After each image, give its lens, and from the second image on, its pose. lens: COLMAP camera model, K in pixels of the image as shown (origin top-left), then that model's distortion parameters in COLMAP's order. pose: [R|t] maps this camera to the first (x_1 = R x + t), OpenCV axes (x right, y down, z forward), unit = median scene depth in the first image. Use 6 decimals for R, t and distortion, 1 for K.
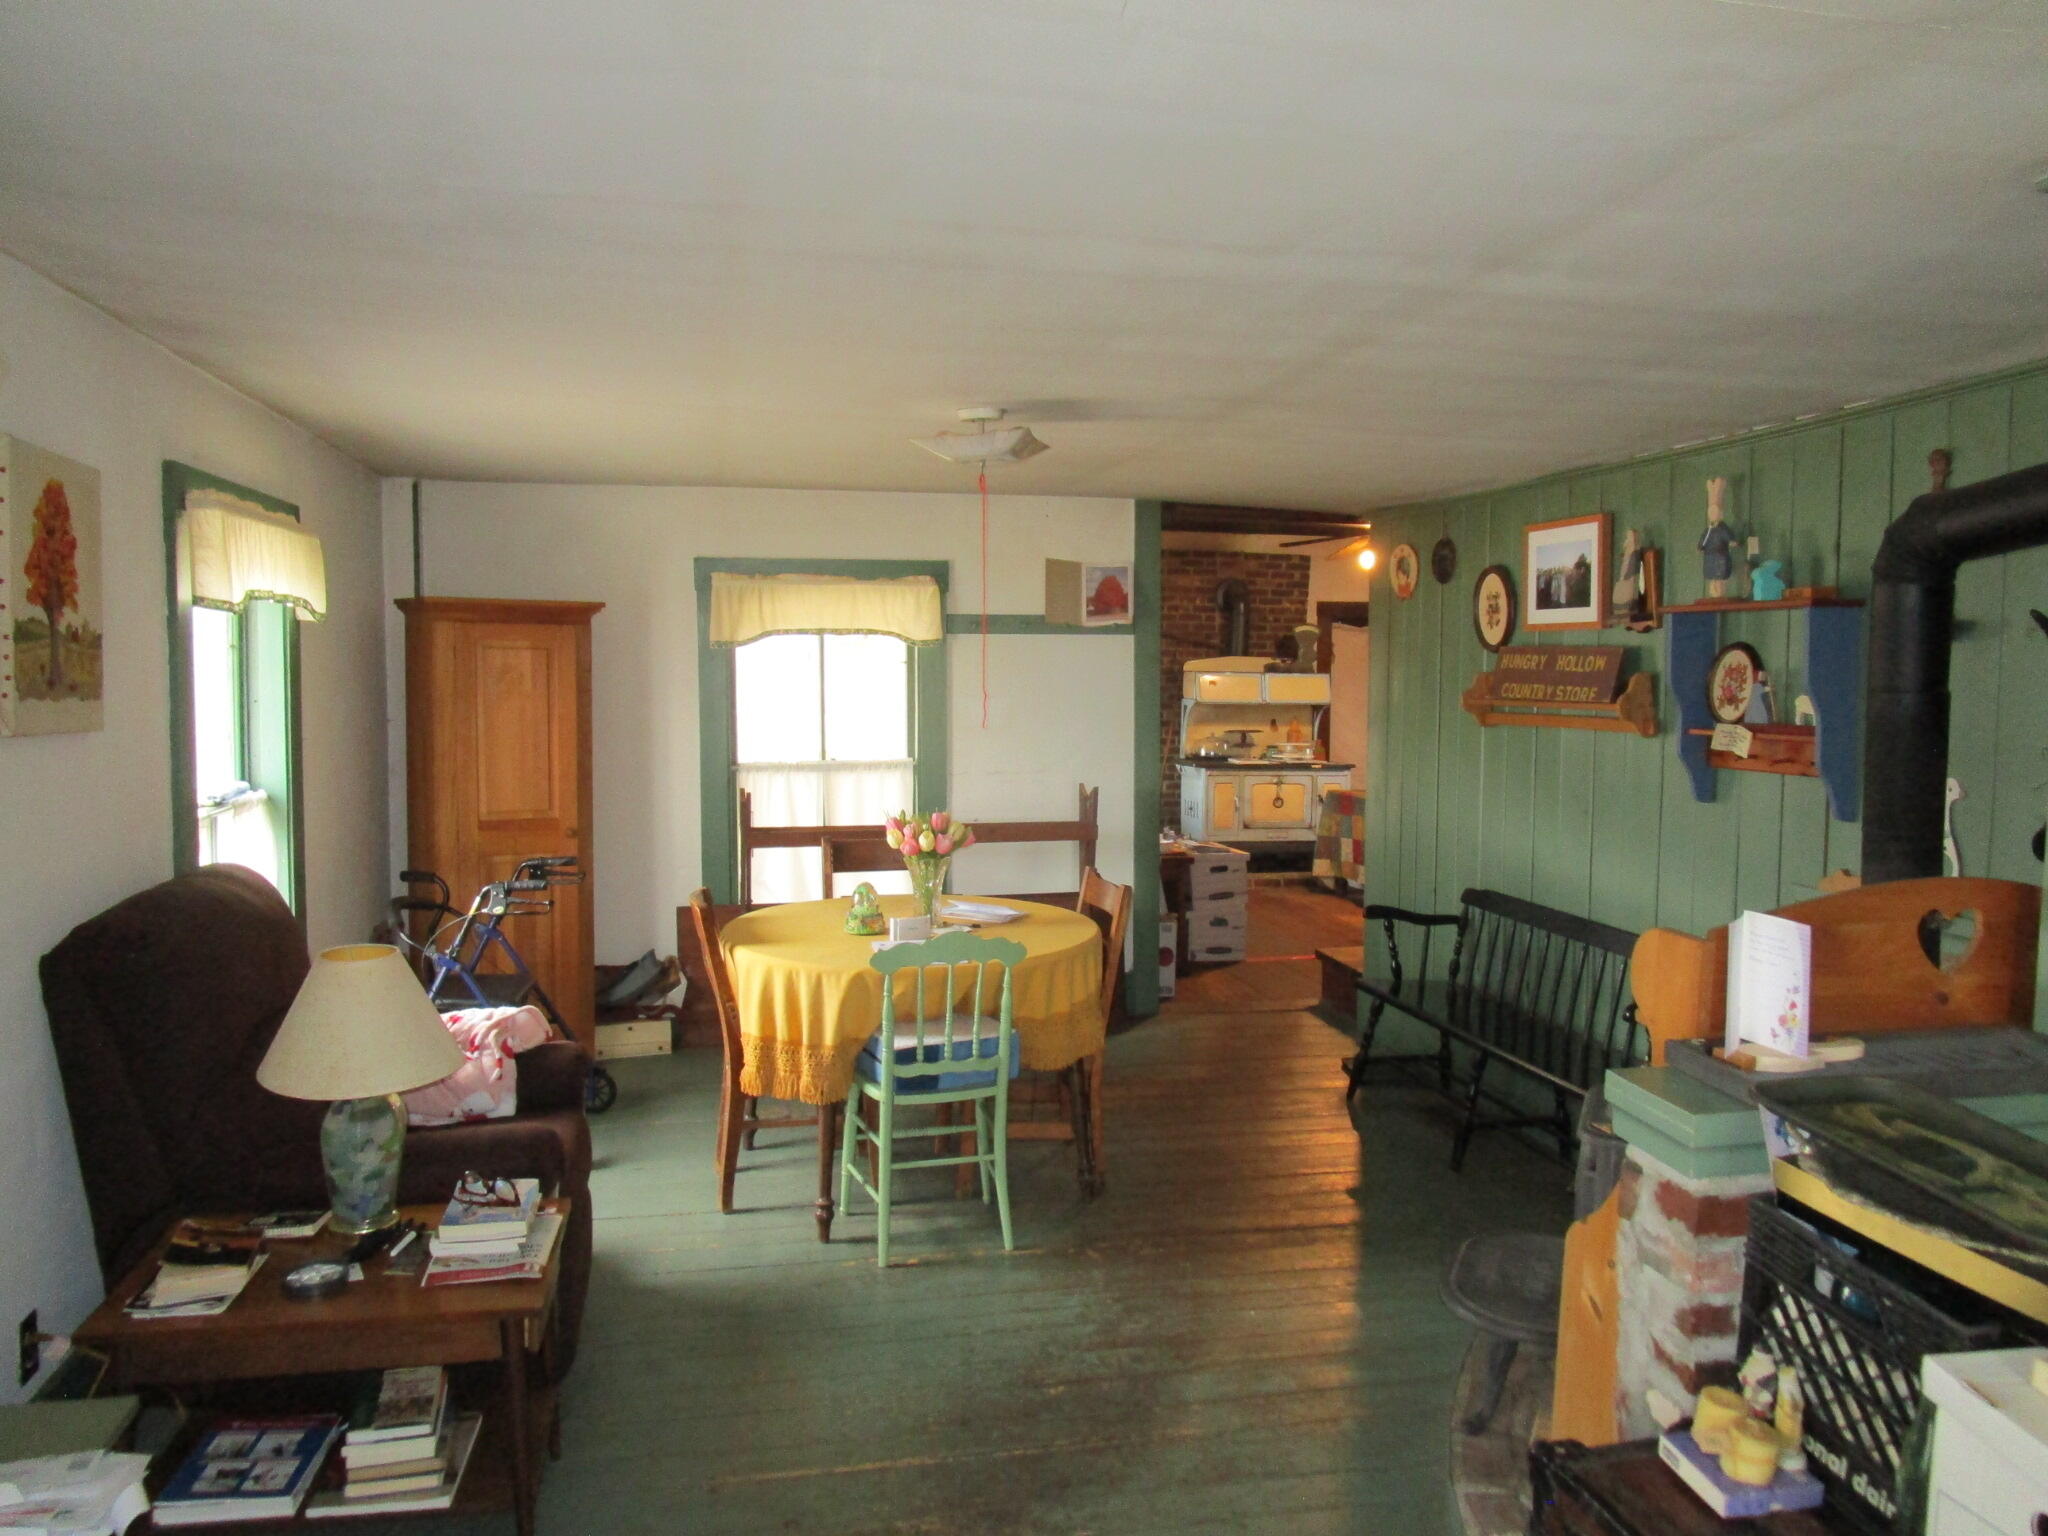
lens RADIAL K [[1488.3, 0, 1031.9], [0, 1488.3, 778.7], [0, 0, 1]] dist [-0.041132, 0.008970]
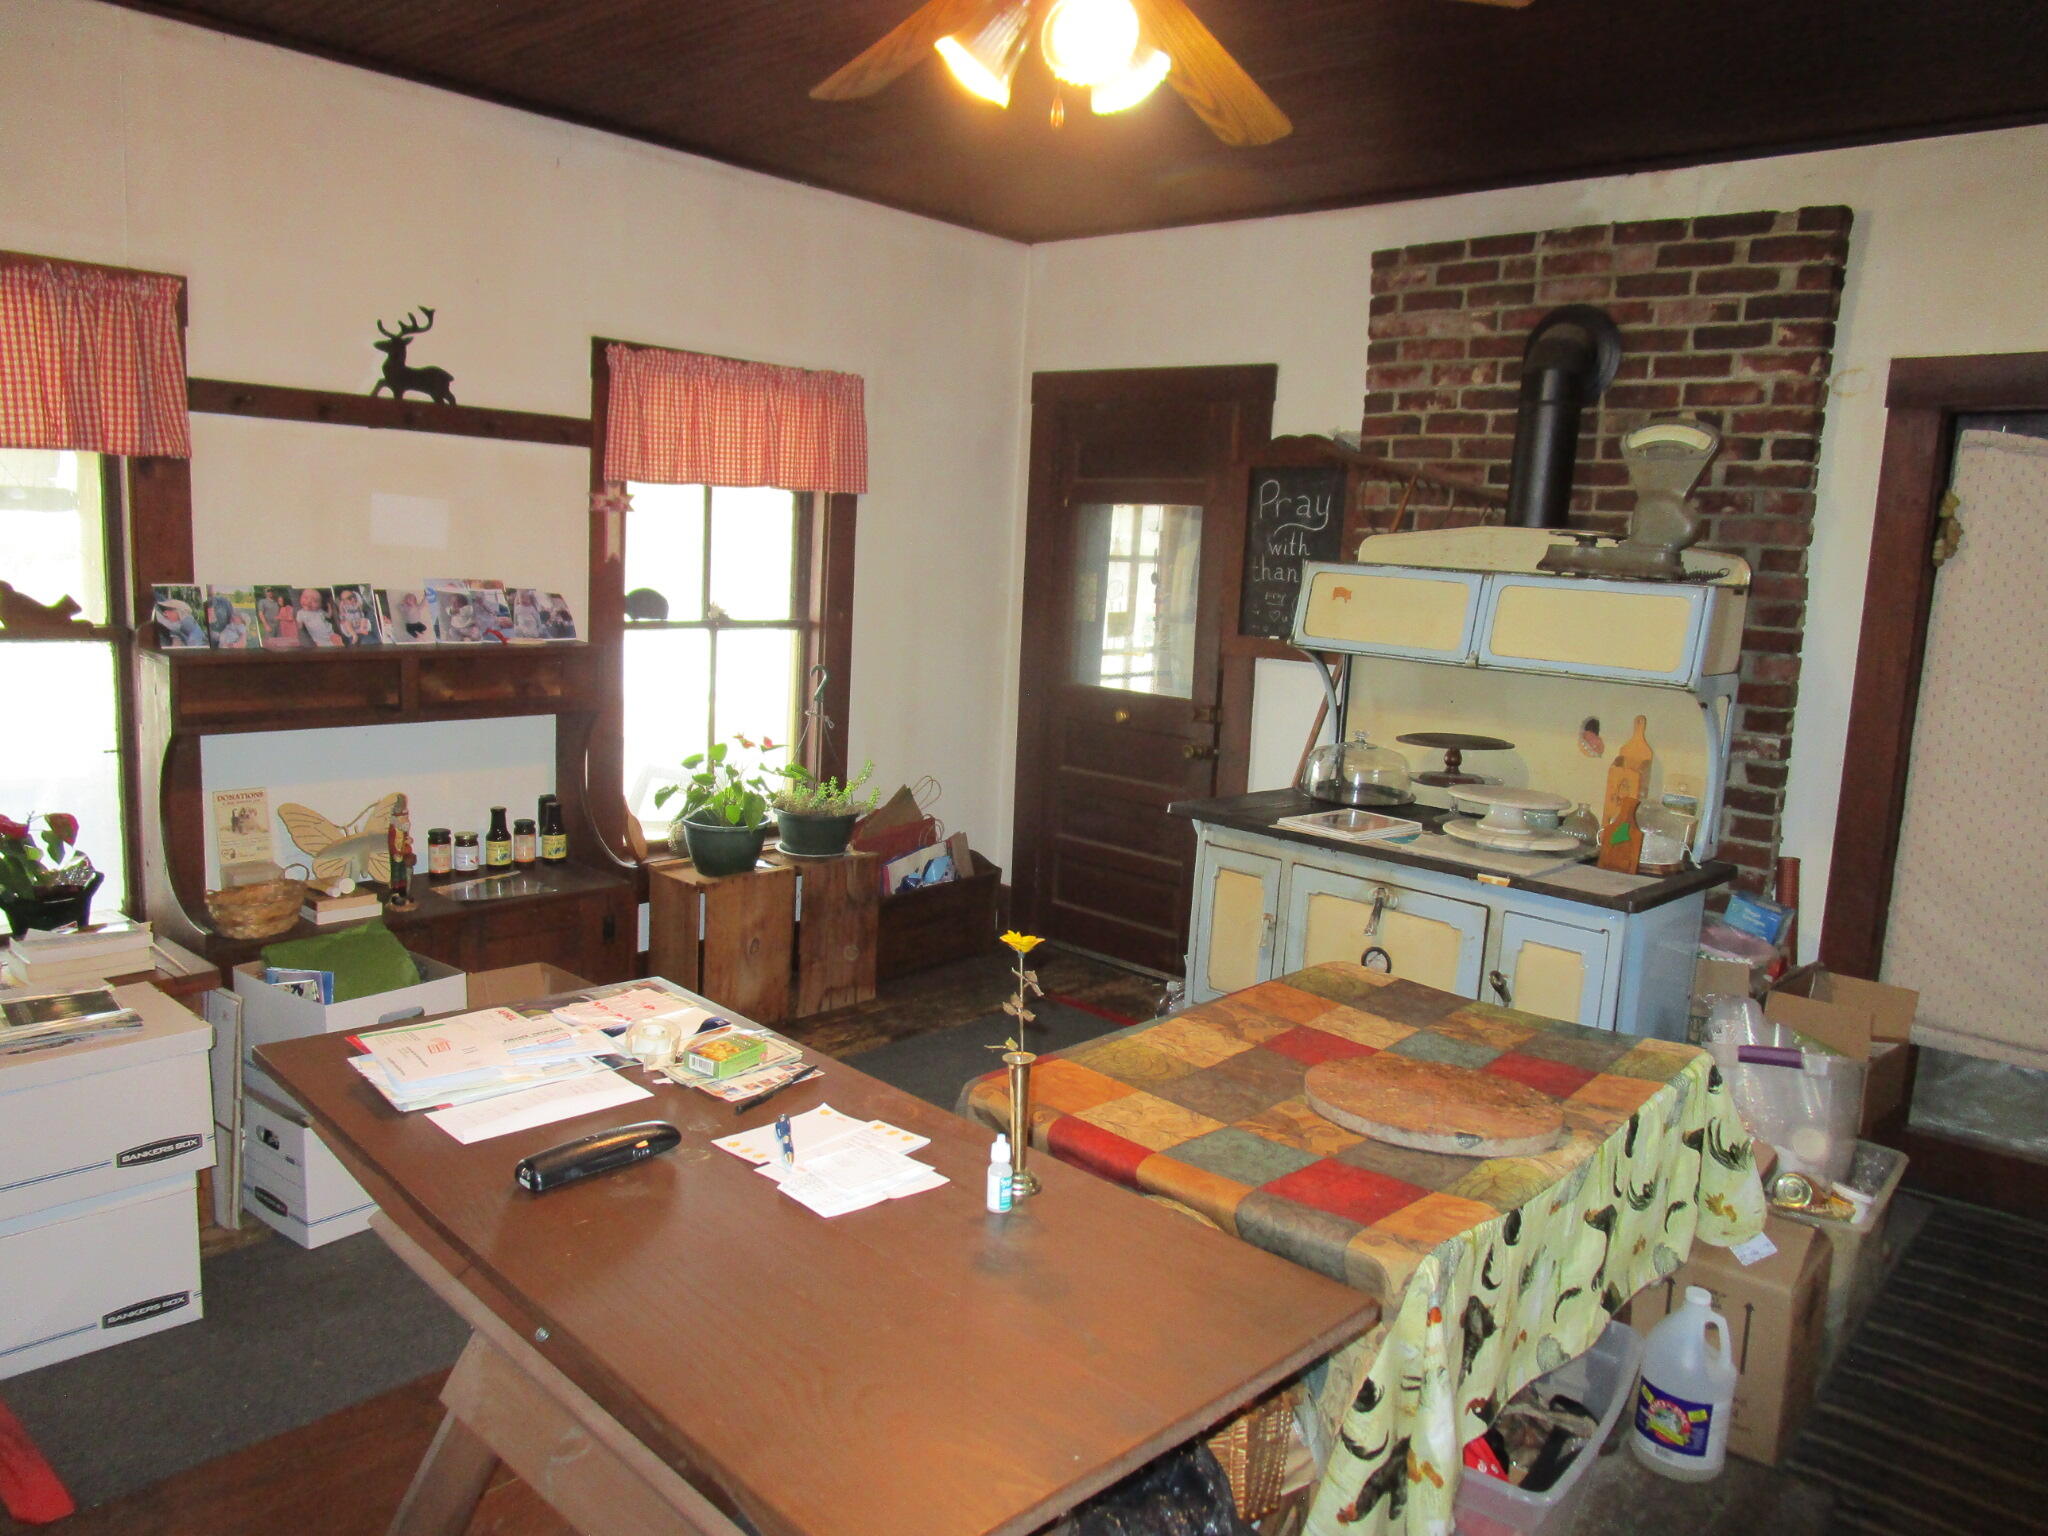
lens RADIAL K [[1488.3, 0, 1022.9], [0, 1488.3, 778.2], [0, 0, 1]] dist [-0.041132, 0.008970]
pose [[0.554195, 0.146265, -0.819435, 0.363543], [-0.100555, 0.988995, 0.108524, -0.049407], [0.826291, 0.022254, 0.562804, 0.701603]]
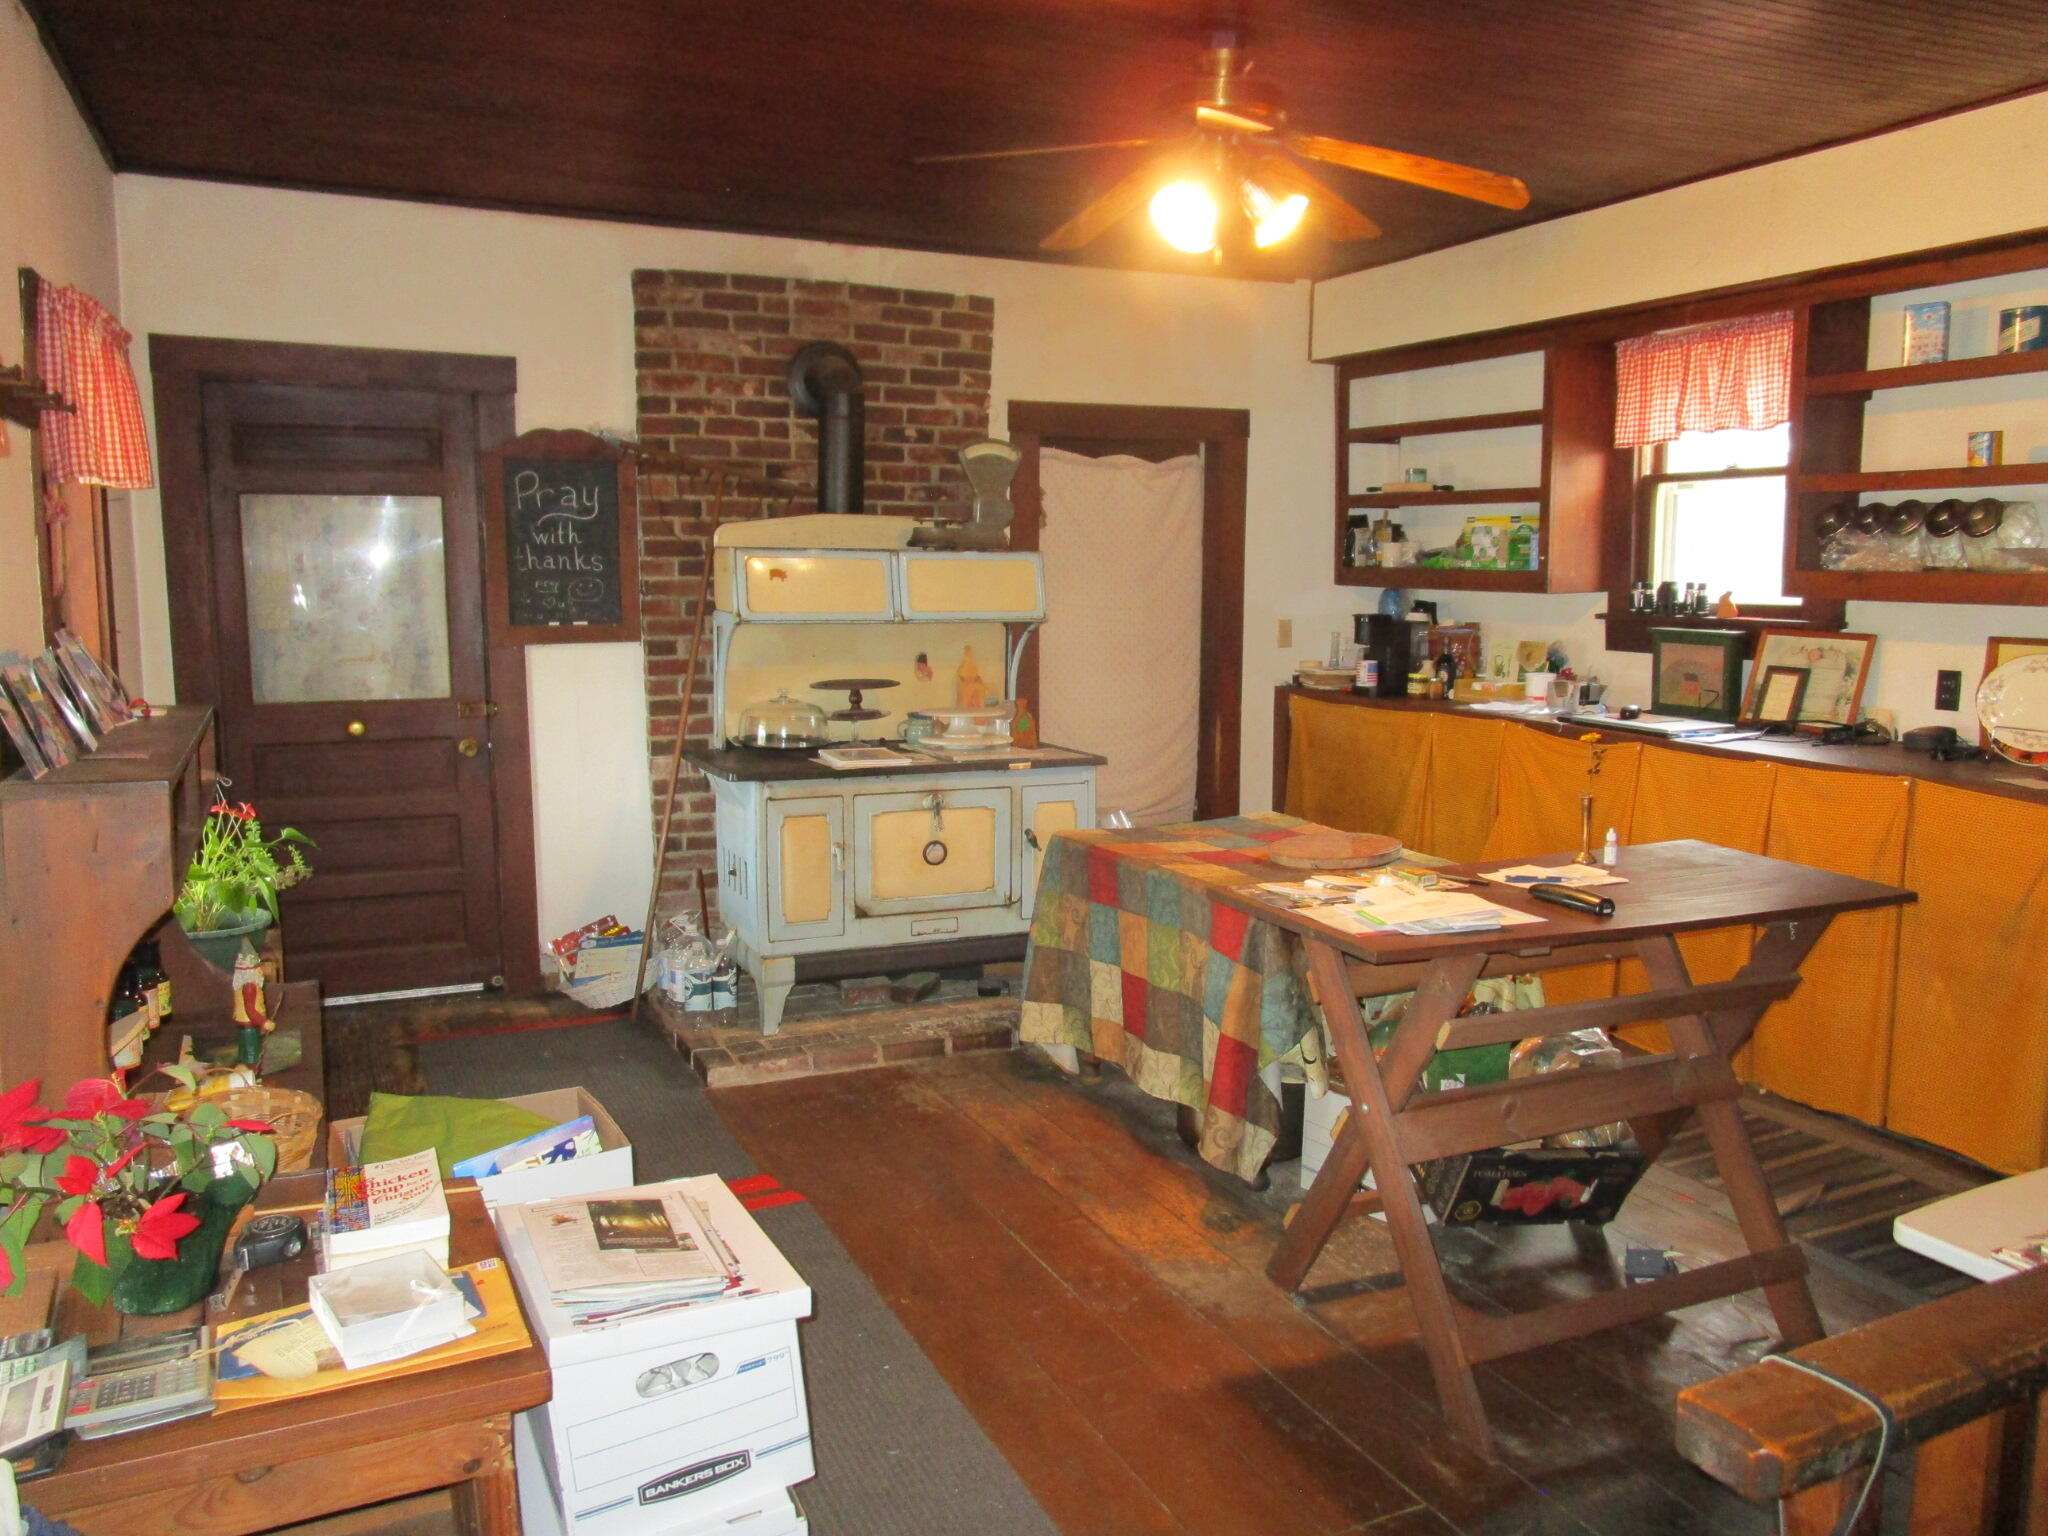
lens RADIAL K [[1568.4, 0, 1028.8], [0, 1568.4, 749.6], [0, 0, 1]] dist [-0.025944, -0.010111]
pose [[0.975814, -0.031748, 0.216283, 0.088837], [0.020234, 0.998268, 0.055241, -0.035967], [-0.217662, -0.049529, 0.974767, 0.518470]]
